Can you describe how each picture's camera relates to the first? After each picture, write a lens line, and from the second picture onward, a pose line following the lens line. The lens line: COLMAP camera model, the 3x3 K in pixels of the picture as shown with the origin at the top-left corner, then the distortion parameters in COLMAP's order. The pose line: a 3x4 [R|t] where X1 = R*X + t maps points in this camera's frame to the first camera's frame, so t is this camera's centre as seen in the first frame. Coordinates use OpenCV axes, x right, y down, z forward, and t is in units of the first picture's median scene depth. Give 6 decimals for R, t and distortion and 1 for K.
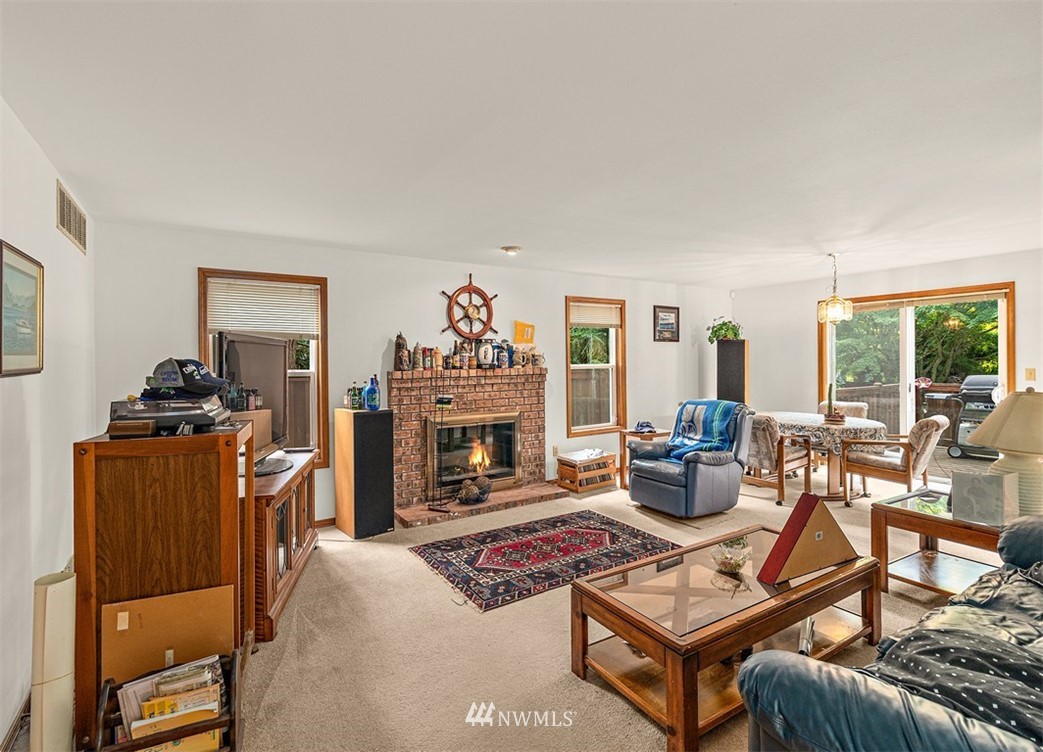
lens RADIAL K [[478.7, 0, 519.2], [0, 478.7, 356.9], [0, 0, 1]] dist [-0.000671, 0.000052]
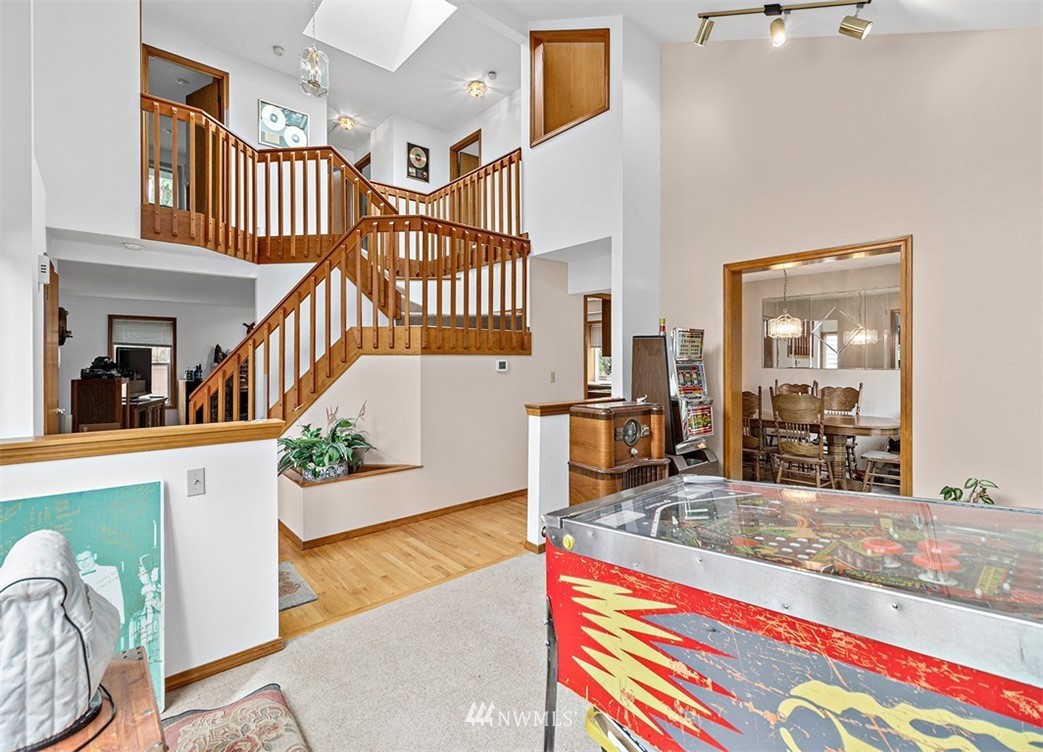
lens RADIAL K [[462.2, 0, 522.8], [0, 462.2, 356.0], [0, 0, 1]] dist [0.000070, 0.000055]
pose [[0.988641, 0.014102, 0.149631, 0.818861], [-0.014540, 0.999893, 0.001833, -0.024043], [-0.149589, -0.003988, 0.988740, -1.264394]]
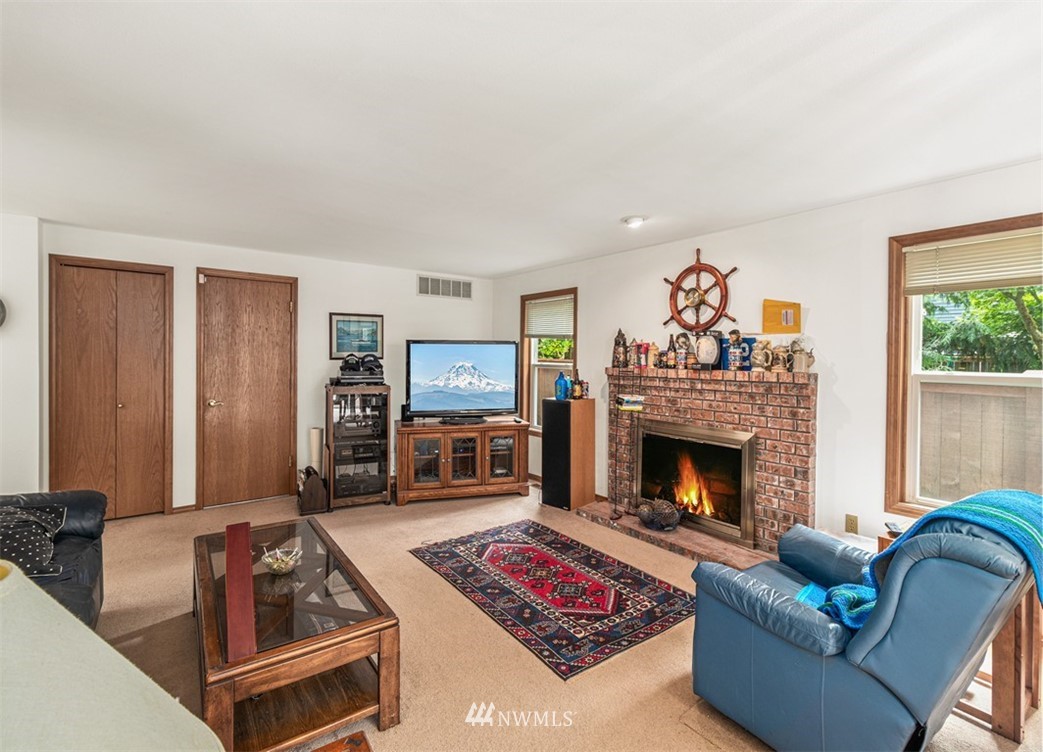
lens RADIAL K [[478.7, 0, 519.2], [0, 478.7, 356.9], [0, 0, 1]] dist [-0.000671, 0.000052]
pose [[0.088359, 0.014396, -0.995985, 0.794869], [-0.002020, 0.999896, 0.014273, -0.007099], [0.996087, 0.000751, 0.088379, 0.762072]]
